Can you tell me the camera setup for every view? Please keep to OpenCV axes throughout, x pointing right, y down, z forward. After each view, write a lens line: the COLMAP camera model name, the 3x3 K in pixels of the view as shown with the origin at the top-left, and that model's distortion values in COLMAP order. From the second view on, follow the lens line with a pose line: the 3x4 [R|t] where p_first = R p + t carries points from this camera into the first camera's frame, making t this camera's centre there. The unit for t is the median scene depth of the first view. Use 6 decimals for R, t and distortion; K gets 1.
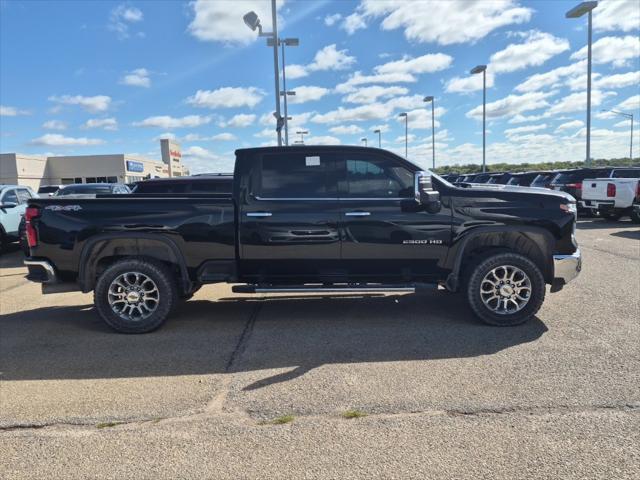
lens RADIAL K [[614.3, 0, 320.1], [0, 614.3, 262.2], [0, 0, 1]] dist [0.084663, -0.018711]
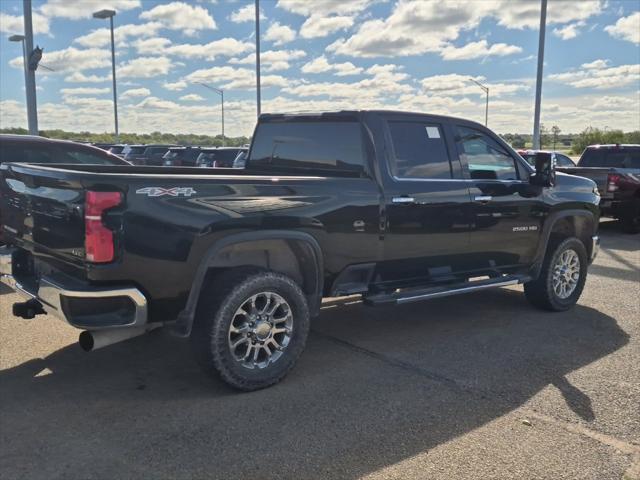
lens RADIAL K [[732.7, 0, 320.0], [0, 732.7, 240.0], [0, 0, 1]] dist [0.098179, -0.026264]
pose [[0.708892, -0.045286, 0.703861, -0.169691], [0.053957, 0.998494, 0.009900, -0.008957], [-0.703250, 0.030960, 0.710268, 0.090548]]
